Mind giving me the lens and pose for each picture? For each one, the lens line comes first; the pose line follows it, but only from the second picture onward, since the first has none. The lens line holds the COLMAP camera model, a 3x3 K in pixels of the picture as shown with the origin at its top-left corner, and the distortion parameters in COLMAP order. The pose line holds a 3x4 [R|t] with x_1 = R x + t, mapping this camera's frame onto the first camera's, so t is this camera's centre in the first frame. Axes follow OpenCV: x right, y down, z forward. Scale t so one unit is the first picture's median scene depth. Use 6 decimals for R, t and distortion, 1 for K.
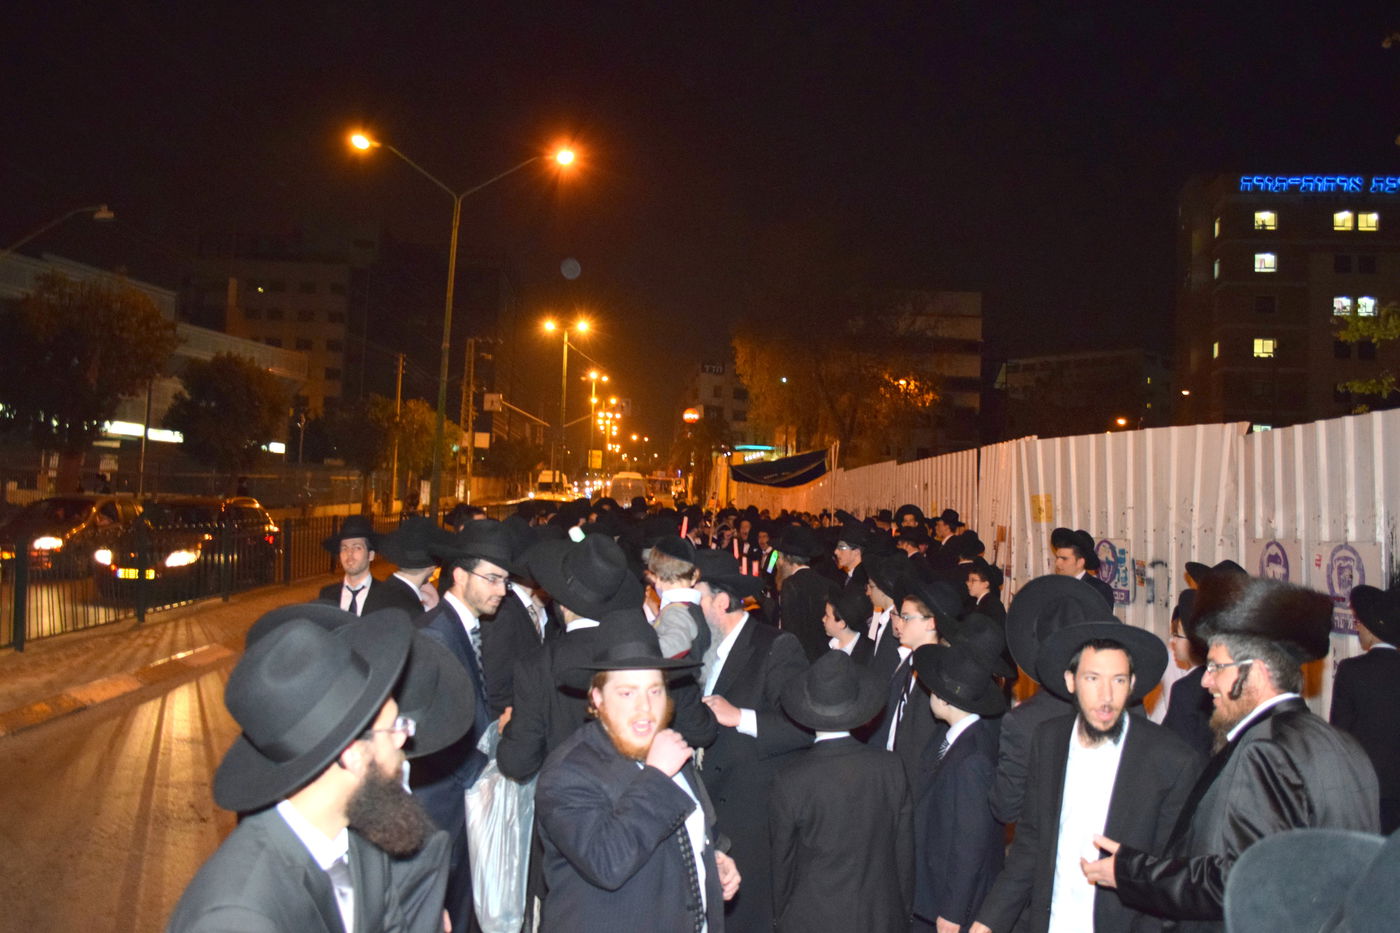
lens RADIAL K [[1113.6, 0, 700.0], [0, 1113.6, 466.5], [0, 0, 1]] dist [-0.090515, 0.013697]
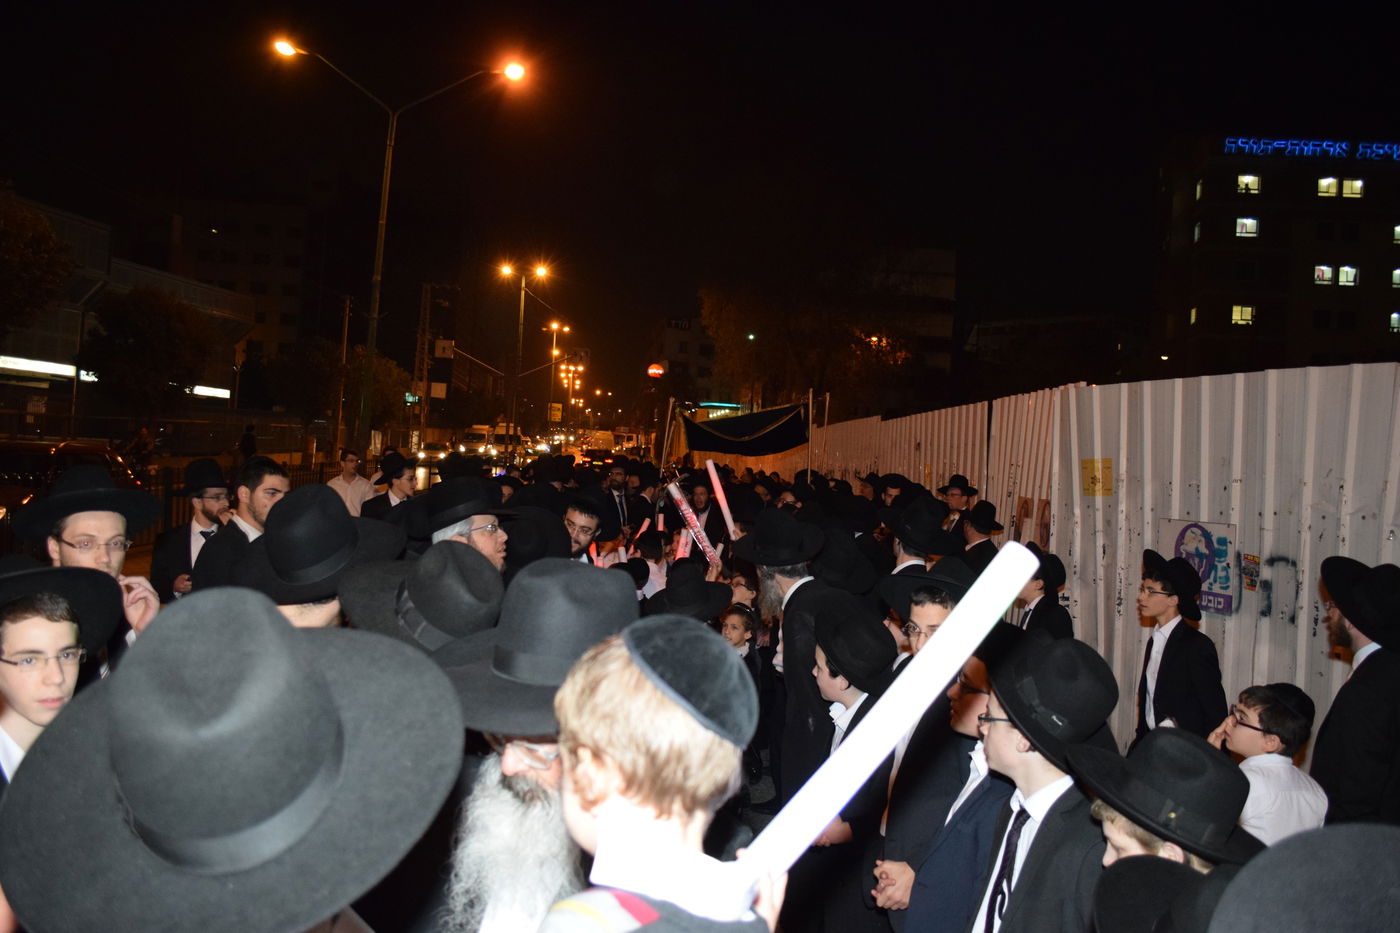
lens RADIAL K [[1109.3, 0, 688.3], [0, 1109.3, 461.7], [0, 0, 1]] dist [-0.086050, 0.000140]
pose [[0.999520, 0.021764, 0.022035, 0.002068], [-0.022506, 0.999167, 0.034027, 0.001057], [-0.021276, -0.034506, 0.999178, 0.034791]]
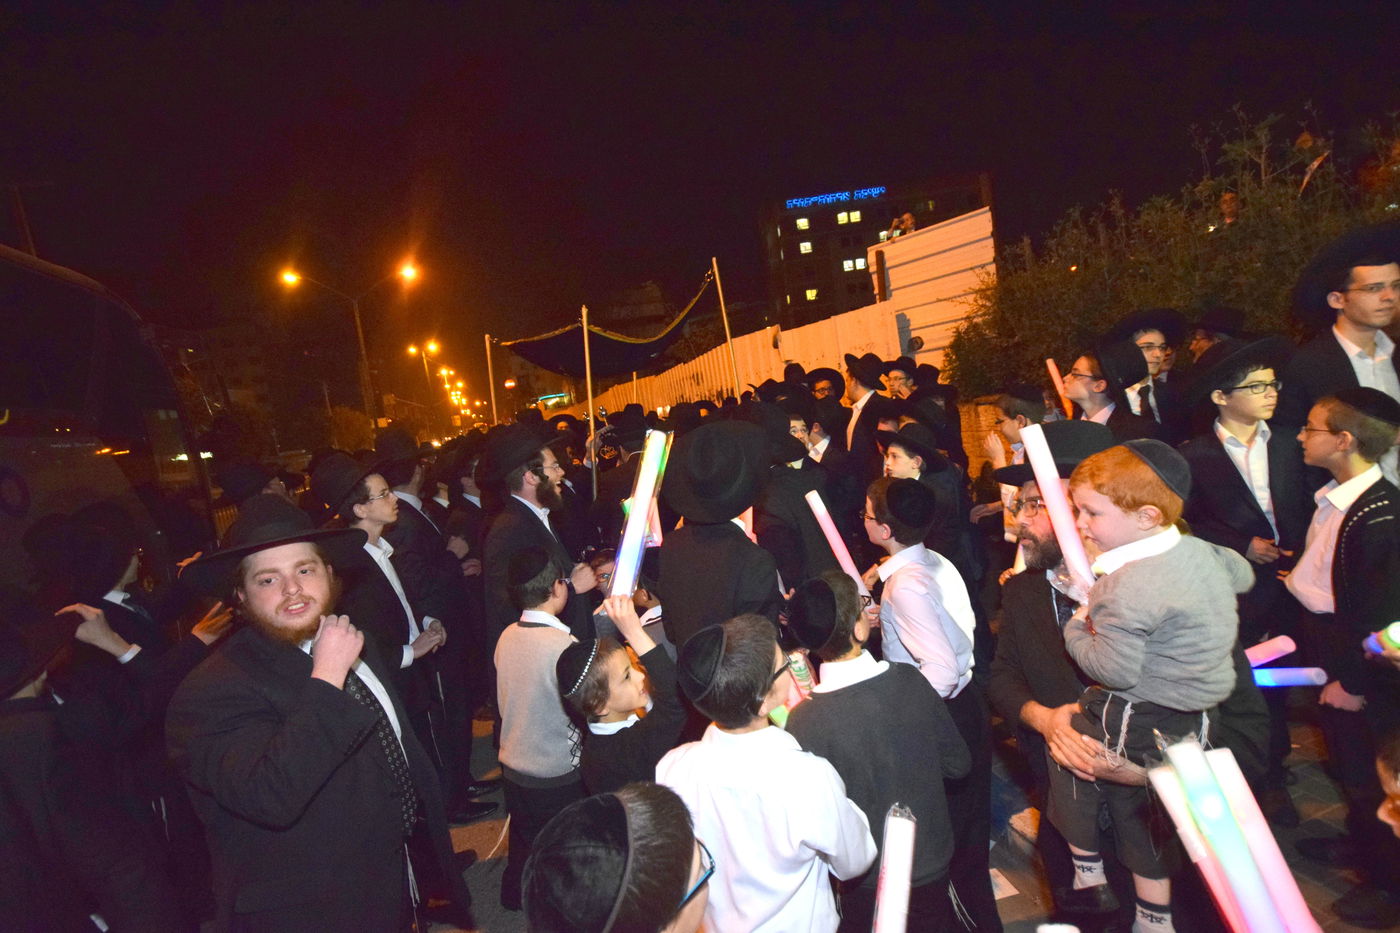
lens RADIAL K [[685.6, 0, 700.0], [0, 685.6, 466.5], [0, 0, 1]] dist [0.001585, 0.000182]
pose [[0.952094, -0.204654, 0.227230, 0.008513], [0.180677, 0.975953, 0.121950, 0.001008], [-0.246724, -0.075053, 0.966175, -0.116880]]
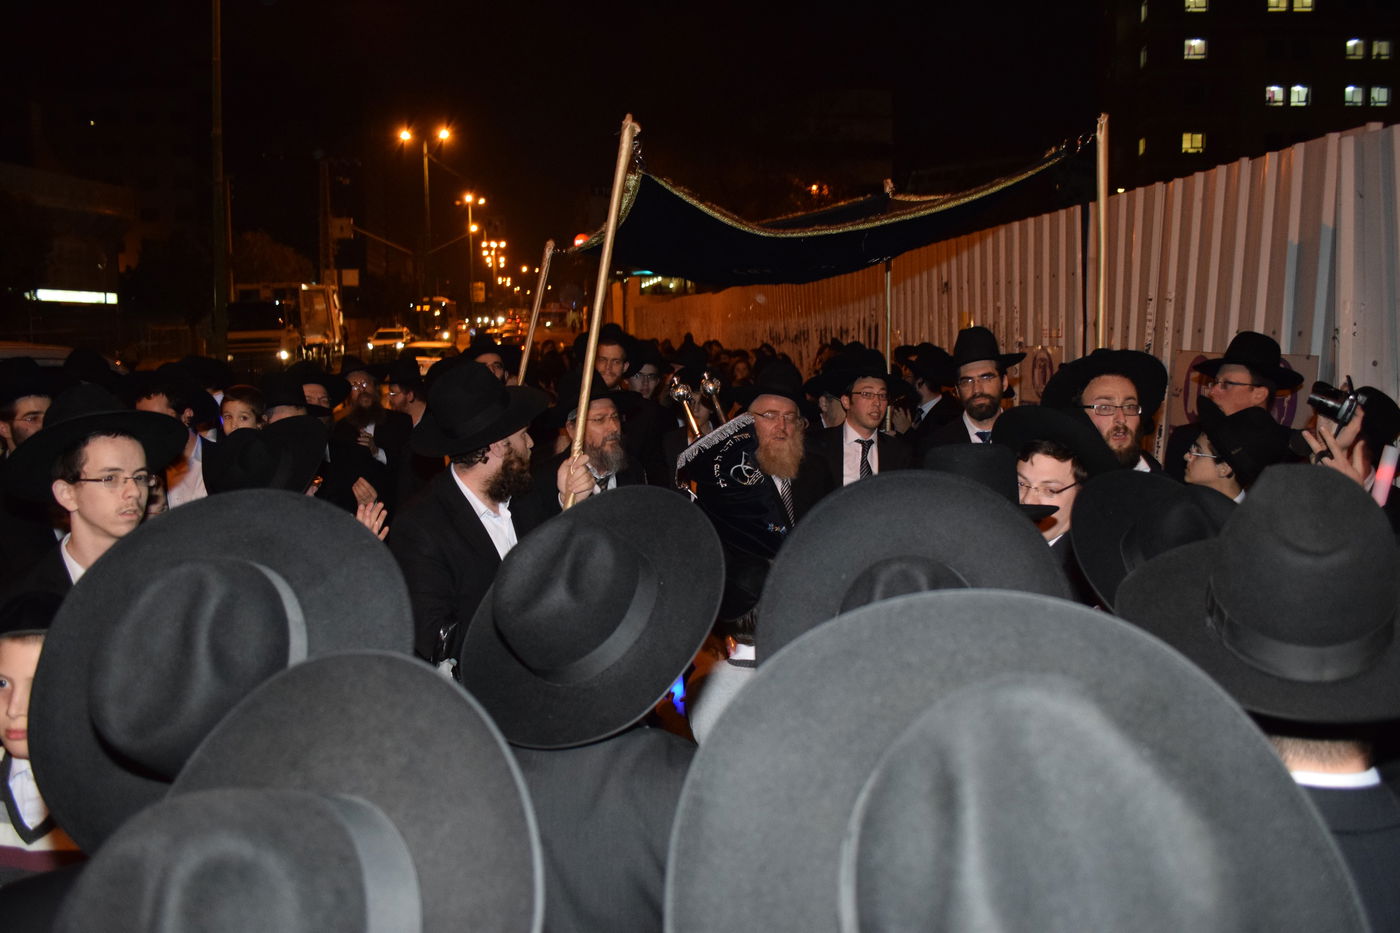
lens RADIAL K [[1113.6, 0, 700.0], [0, 1113.6, 466.5], [0, 0, 1]] dist [-0.090515, 0.013697]
pose [[0.994786, -0.058340, 0.083646, 0.003067], [0.044903, 0.986993, 0.154365, 0.003025], [-0.091564, -0.149804, 0.984467, 0.082783]]
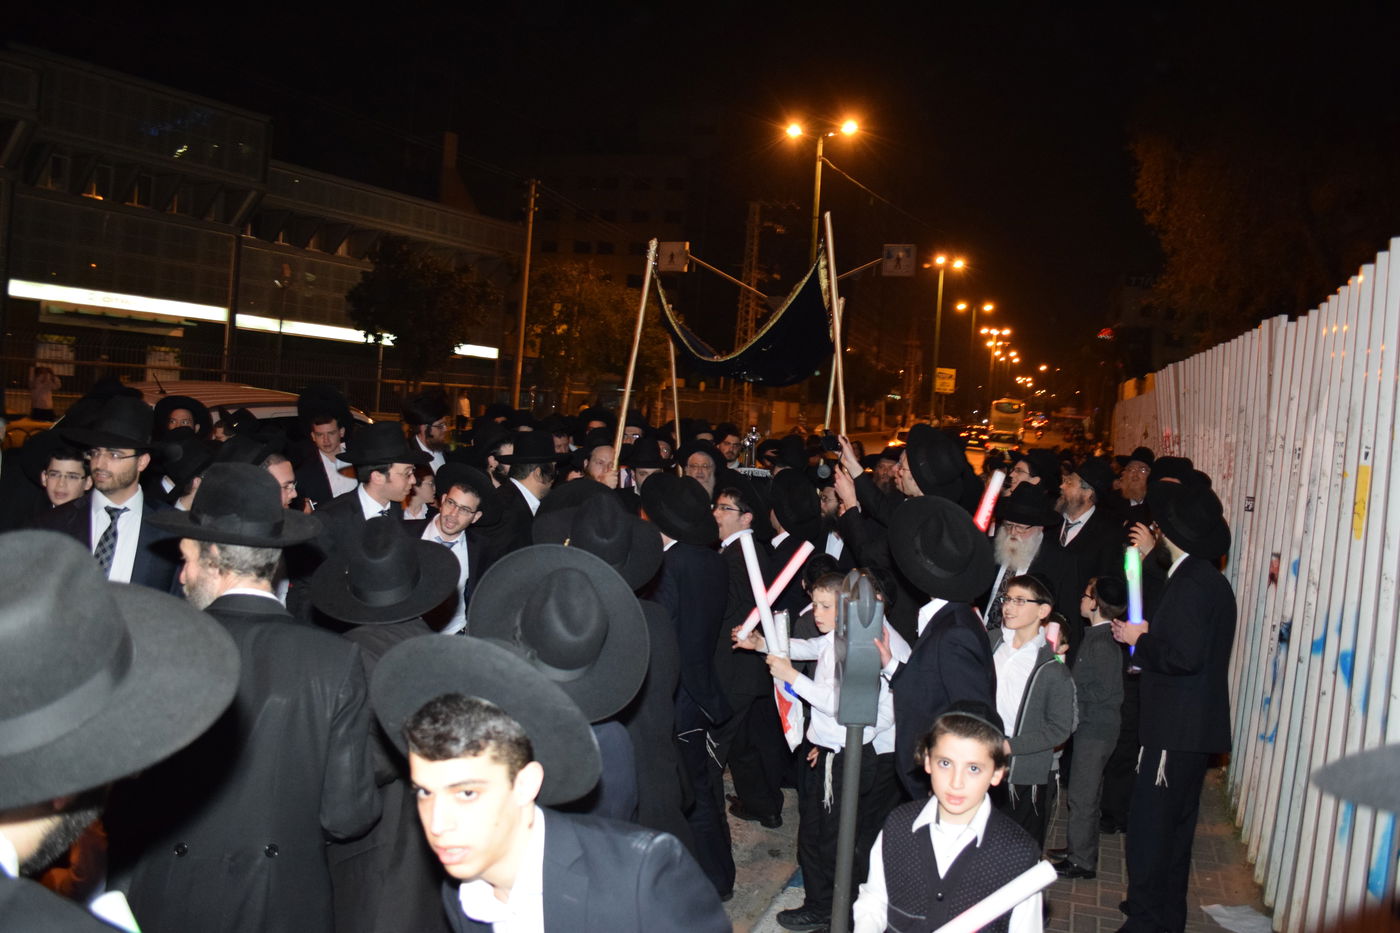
lens RADIAL K [[1109.3, 0, 688.3], [0, 1109.3, 461.7], [0, 0, 1]] dist [-0.086050, 0.000140]
pose [[0.924975, 0.044497, -0.377413, 0.027202], [-0.024455, 0.998032, 0.057735, 0.009845], [0.379240, -0.044173, 0.924243, 0.323828]]
